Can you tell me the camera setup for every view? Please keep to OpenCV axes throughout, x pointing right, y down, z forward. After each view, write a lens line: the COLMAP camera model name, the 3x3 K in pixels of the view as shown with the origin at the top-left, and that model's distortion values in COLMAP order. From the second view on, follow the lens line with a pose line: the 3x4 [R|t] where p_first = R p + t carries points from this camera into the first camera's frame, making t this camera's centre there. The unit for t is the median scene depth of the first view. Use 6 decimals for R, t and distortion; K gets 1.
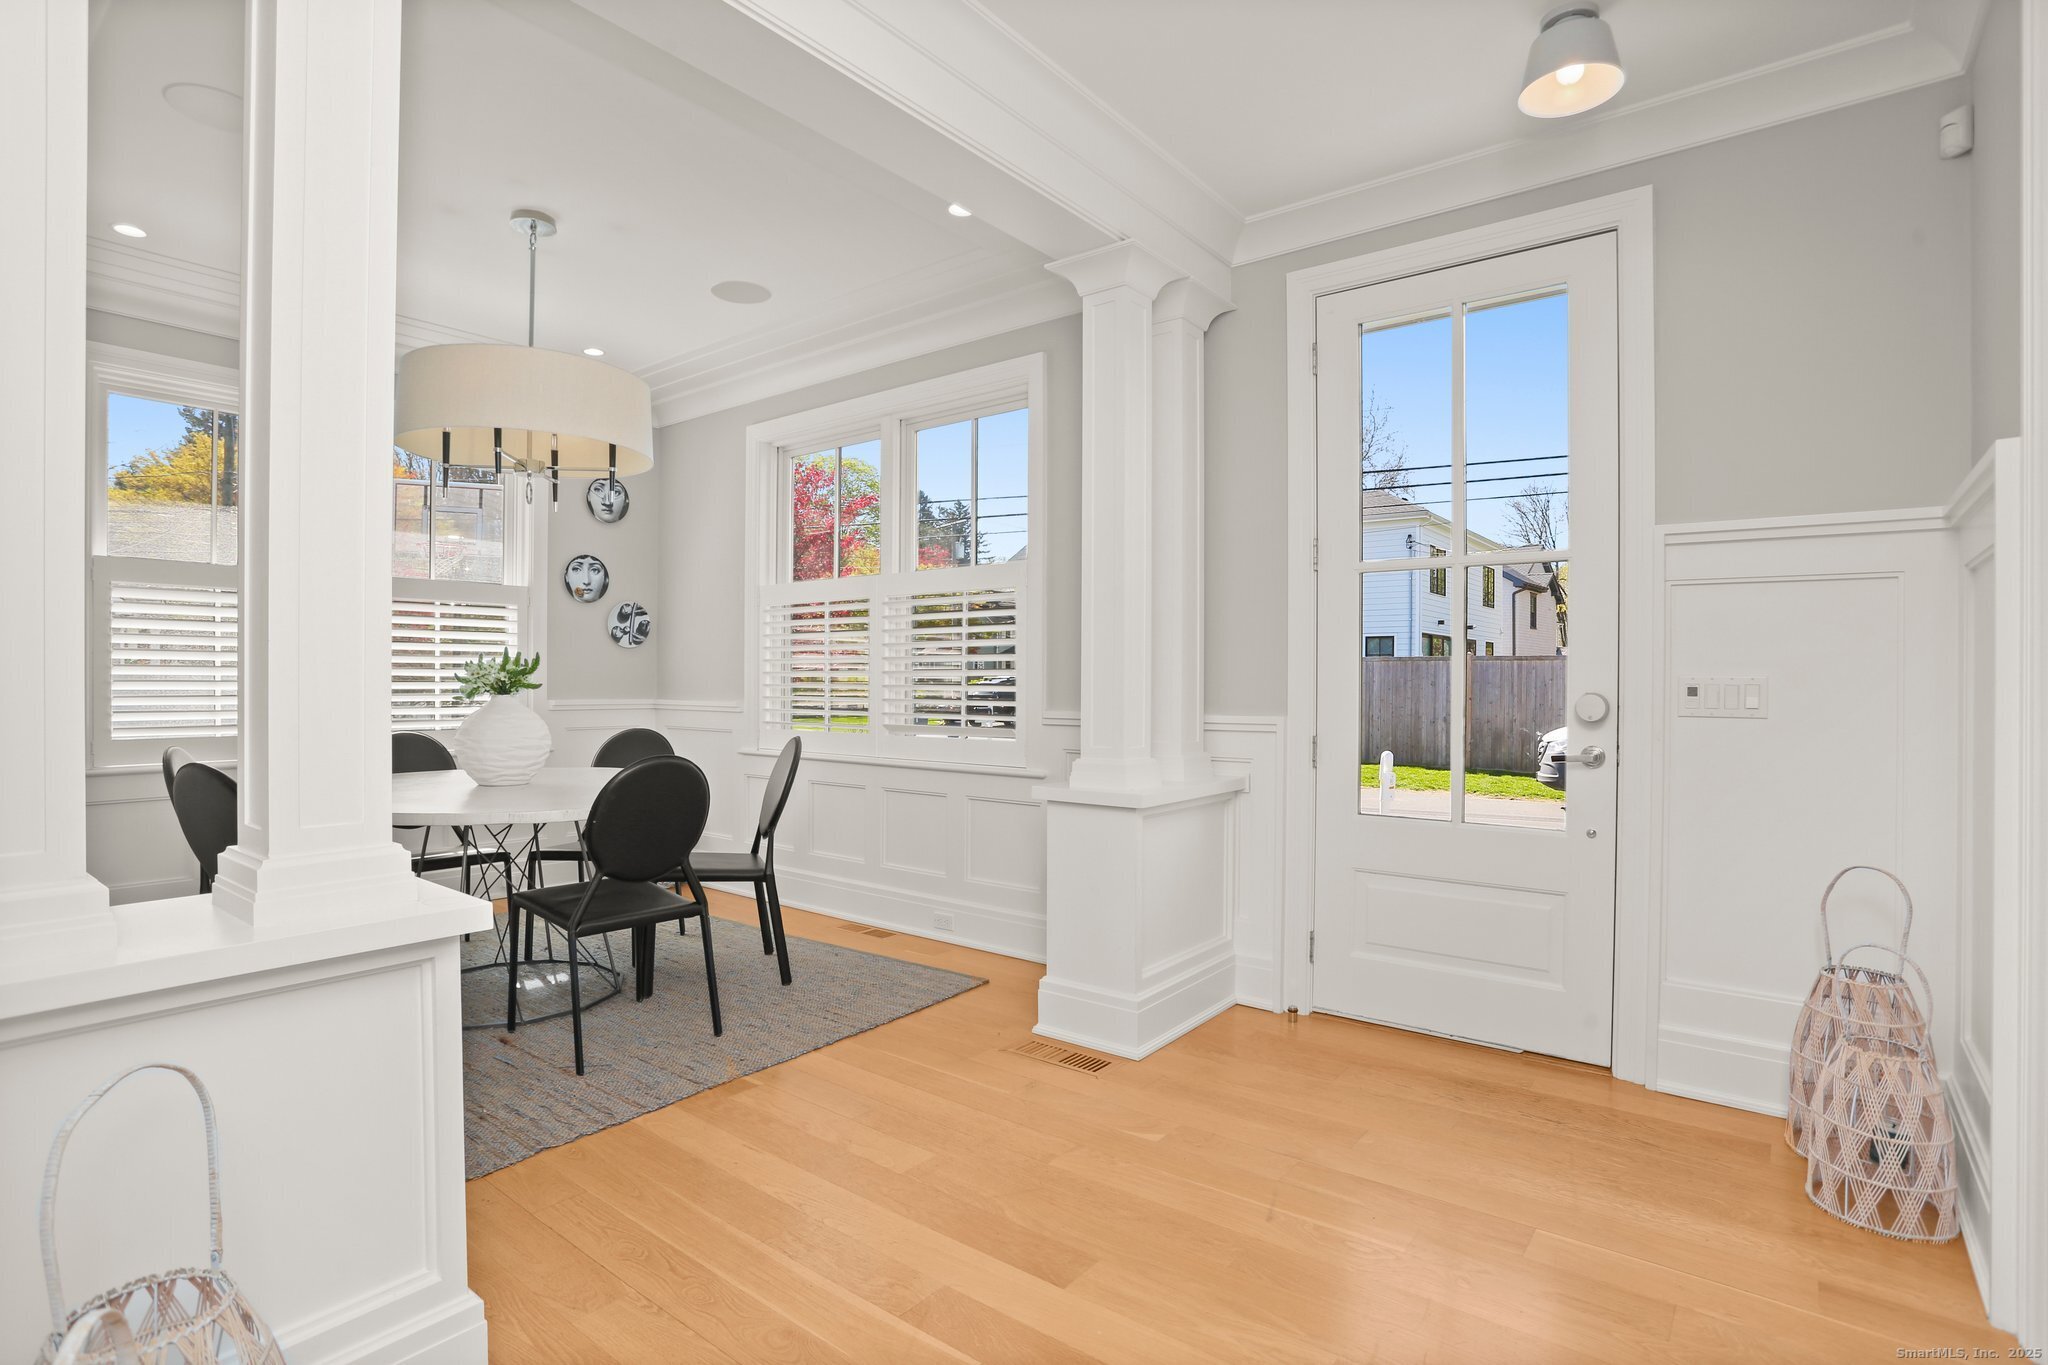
lens RADIAL K [[1019.8, 0, 1019.6], [0, 1019.8, 689.3], [0, 0, 1]] dist [-0.050666, 0.002548]
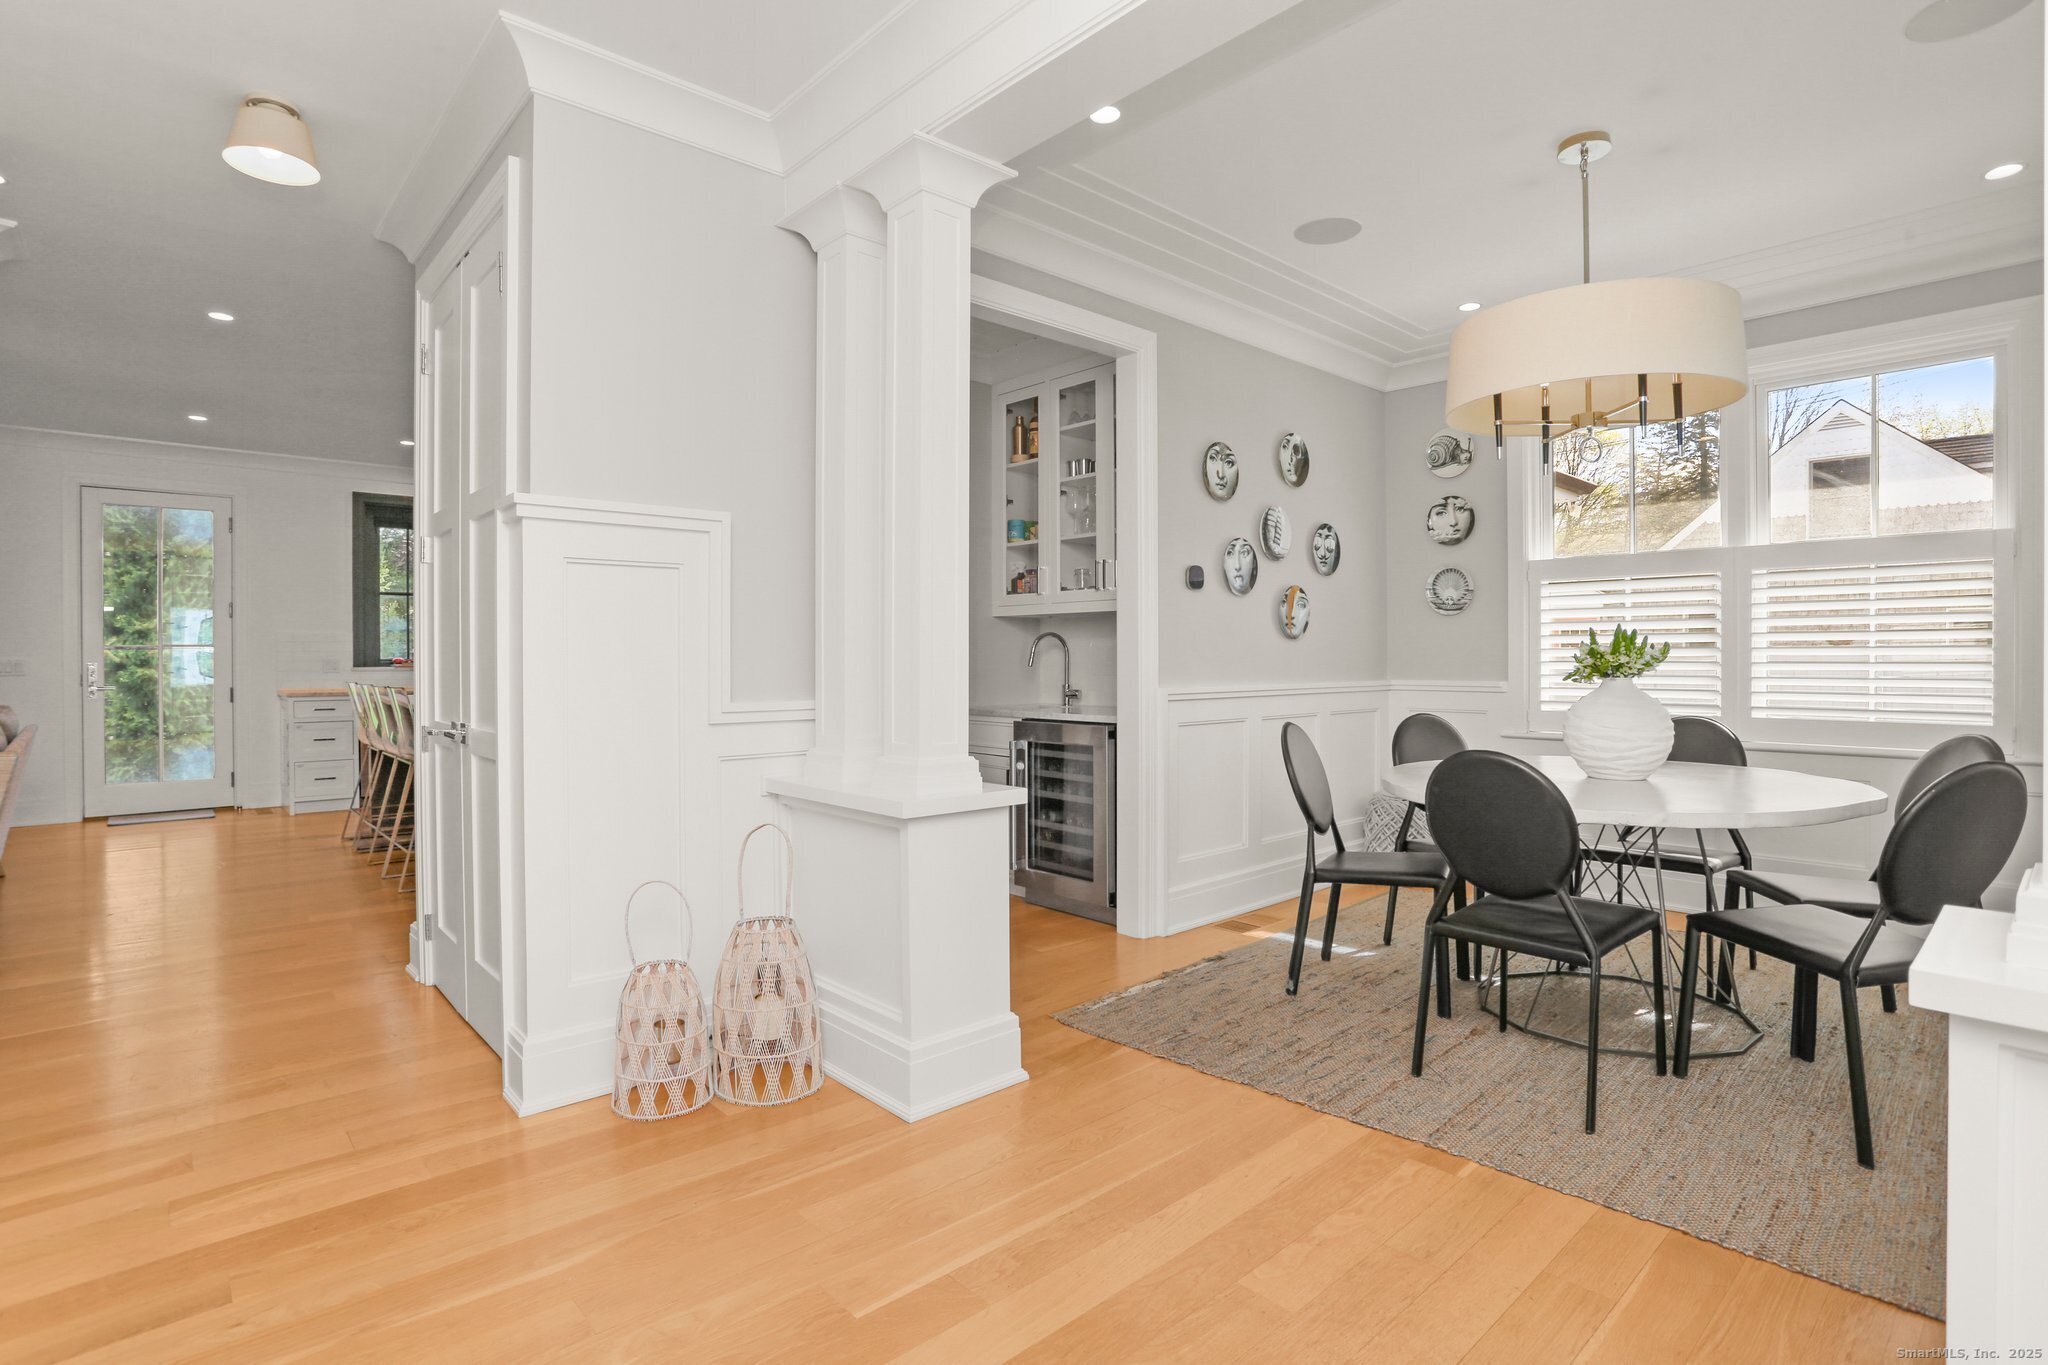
lens RADIAL K [[1019.8, 0, 1031.9], [0, 1019.8, 672.2], [0, 0, 1]] dist [-0.050666, 0.002548]
pose [[-0.183287, 0.008294, -0.983025, 0.290645], [-0.006262, 0.999934, 0.009605, -0.002817], [0.983040, 0.007917, -0.183223, 0.418826]]
